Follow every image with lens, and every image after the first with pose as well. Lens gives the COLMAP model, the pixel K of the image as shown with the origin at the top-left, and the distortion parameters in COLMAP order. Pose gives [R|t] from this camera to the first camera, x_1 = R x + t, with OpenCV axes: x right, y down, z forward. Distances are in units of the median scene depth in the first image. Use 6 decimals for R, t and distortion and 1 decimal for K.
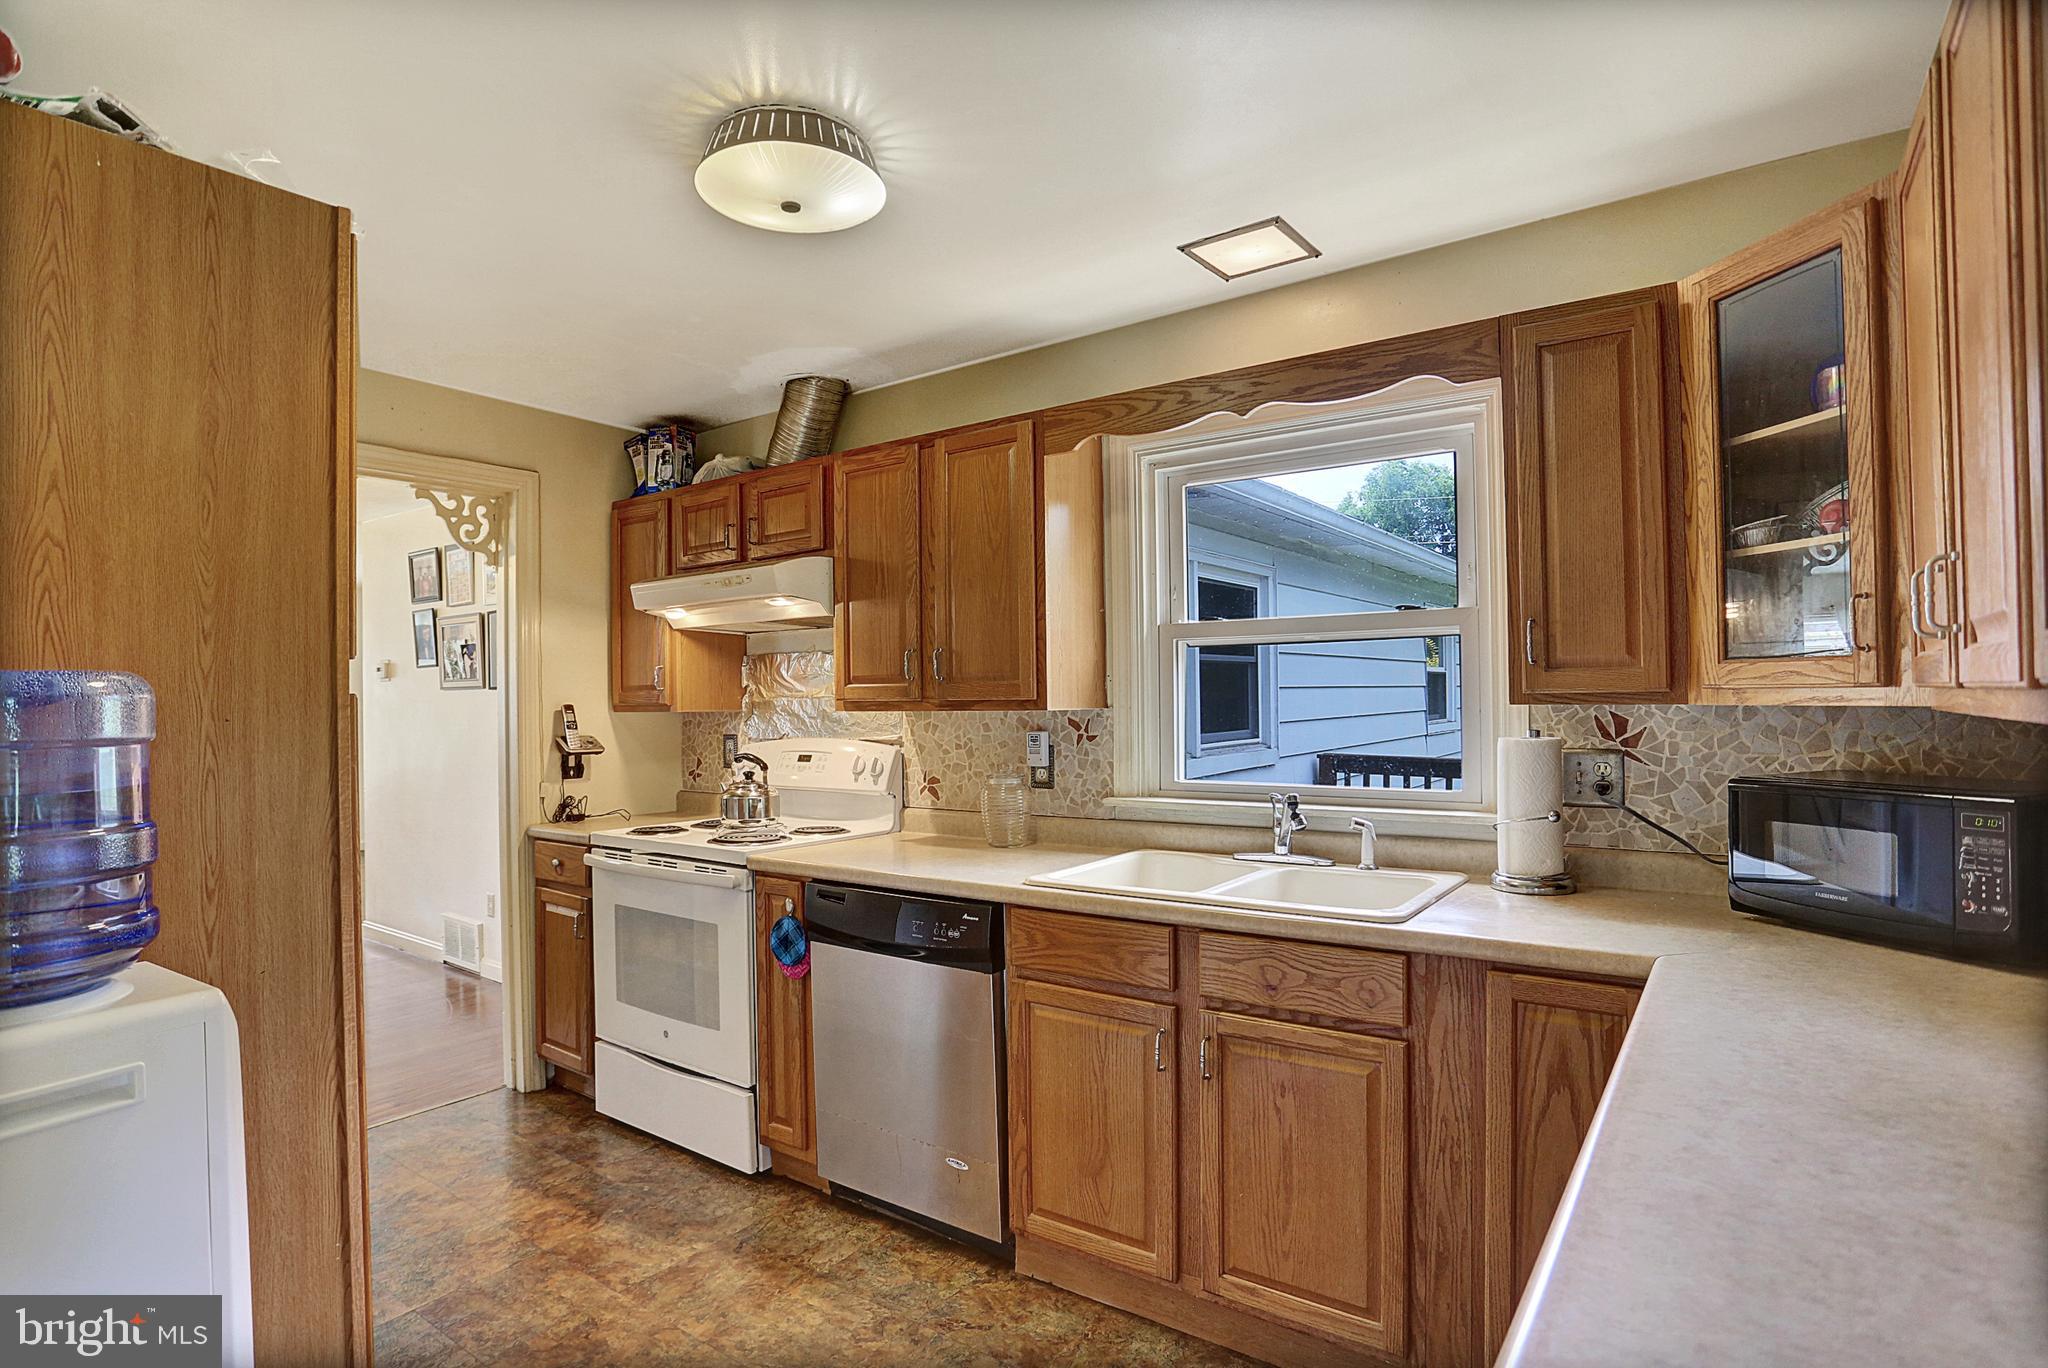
lens RADIAL K [[1019.5, 0, 1024.0], [0, 1019.5, 689.9], [0, 0, 1]] dist [-0.087245, 0.047527]
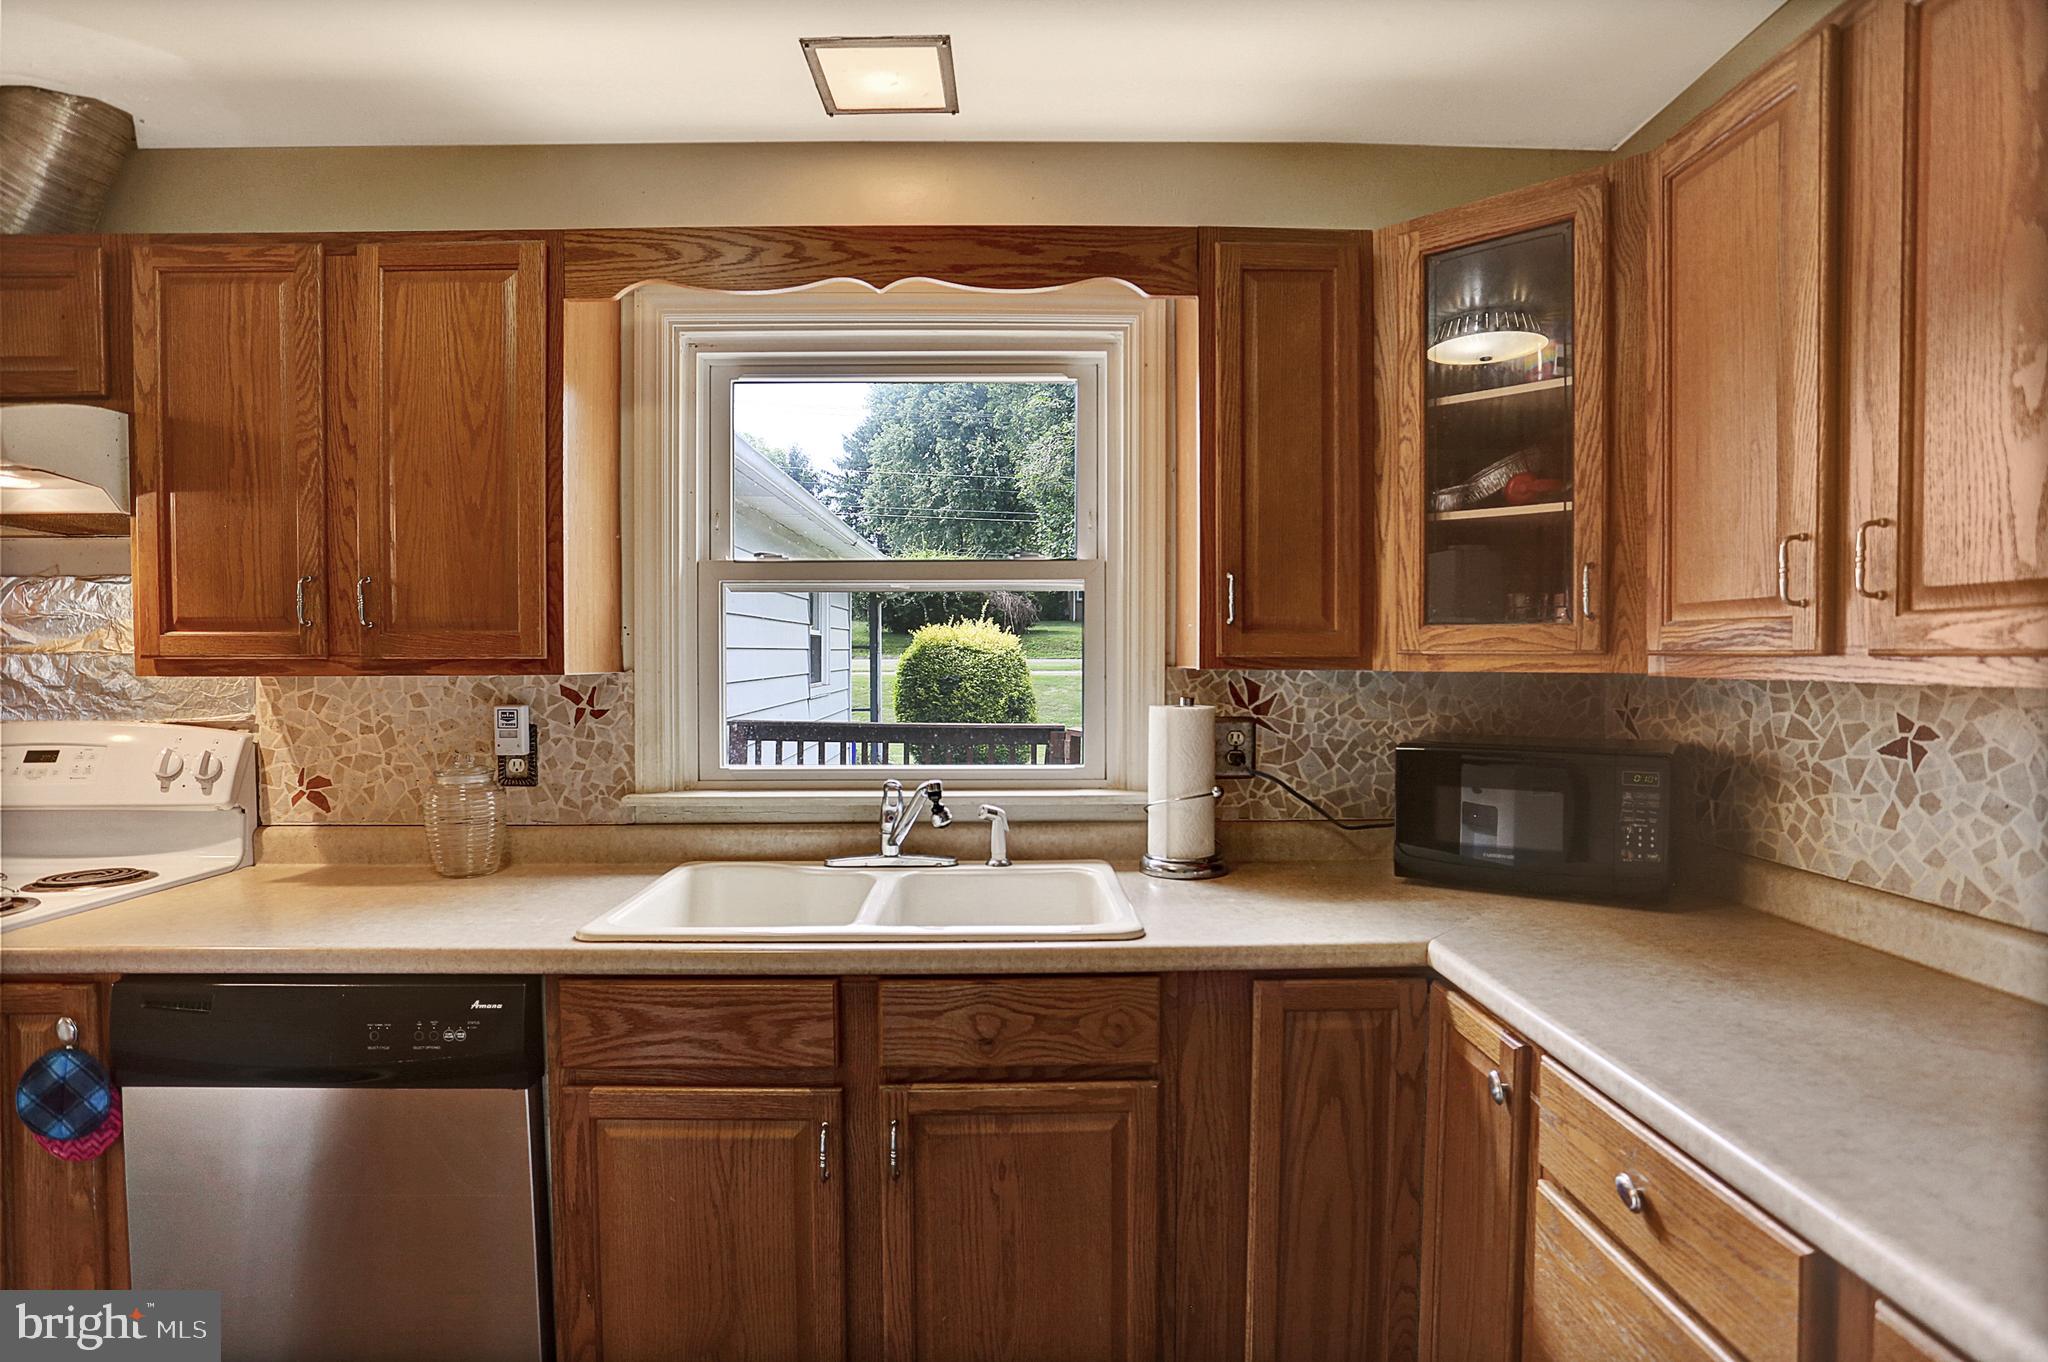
lens RADIAL K [[1045.1, 0, 1020.0], [0, 1045.1, 685.2], [0, 0, 1]] dist [-0.073622, 0.035654]
pose [[0.804792, -0.005717, 0.593529, -0.160527], [-0.012942, 0.999547, 0.027176, 0.004542], [-0.593415, -0.029552, 0.804354, 0.299132]]
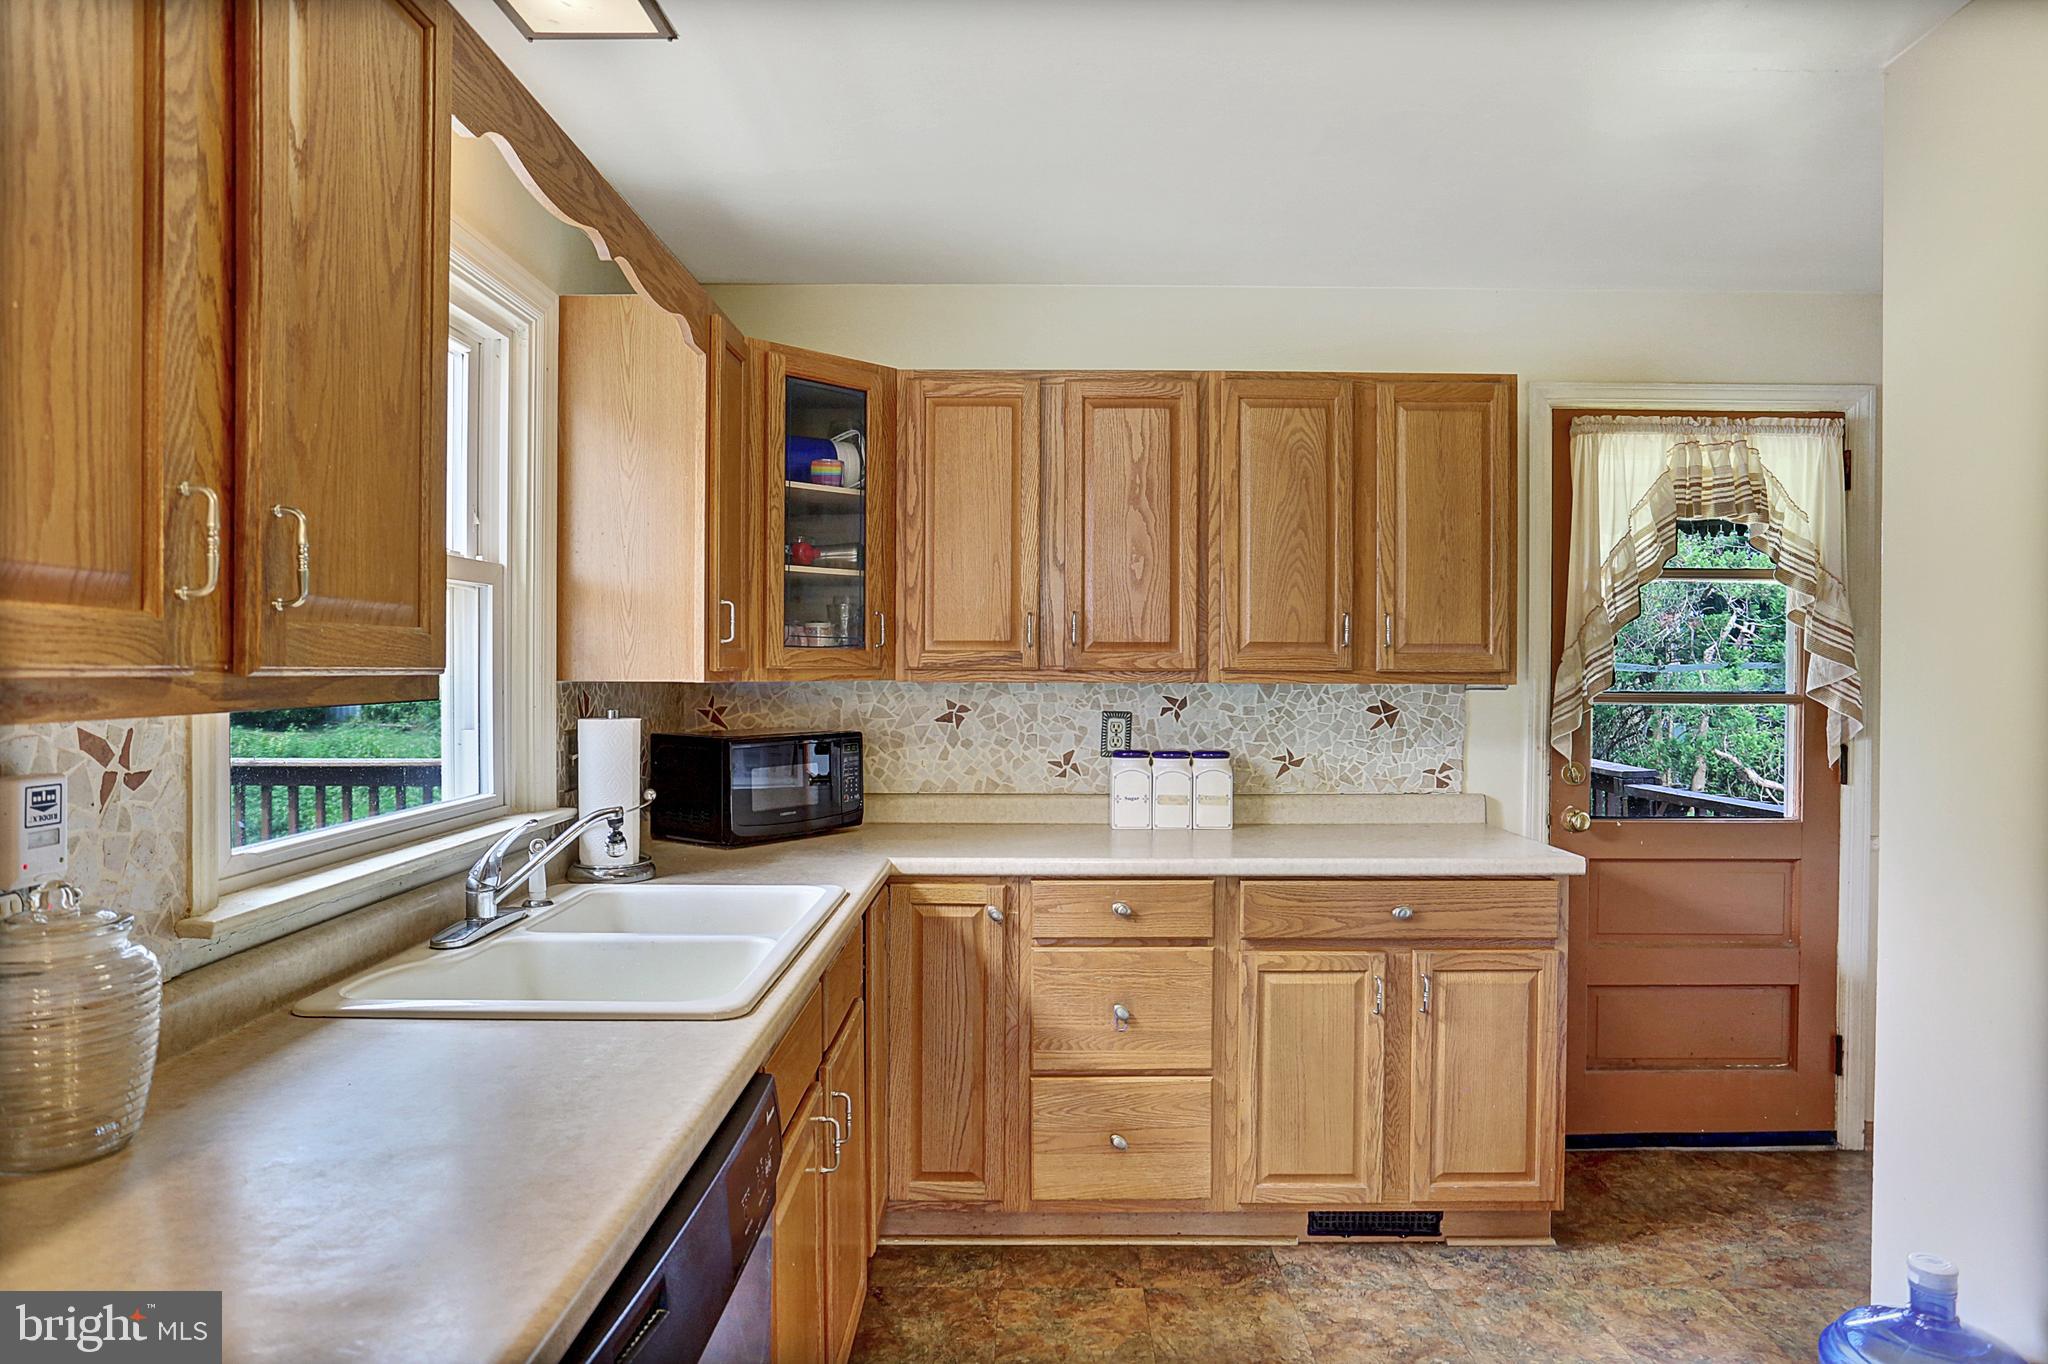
lens RADIAL K [[1258.3, 0, 1056.2], [0, 1258.3, 700.5], [0, 0, 1]] dist [-0.040762, 0.002714]
pose [[-0.595634, -0.010941, 0.803181, -0.631206], [-0.002933, 0.999930, 0.011446, 0.015154], [-0.803251, 0.004462, -0.595625, 1.258793]]
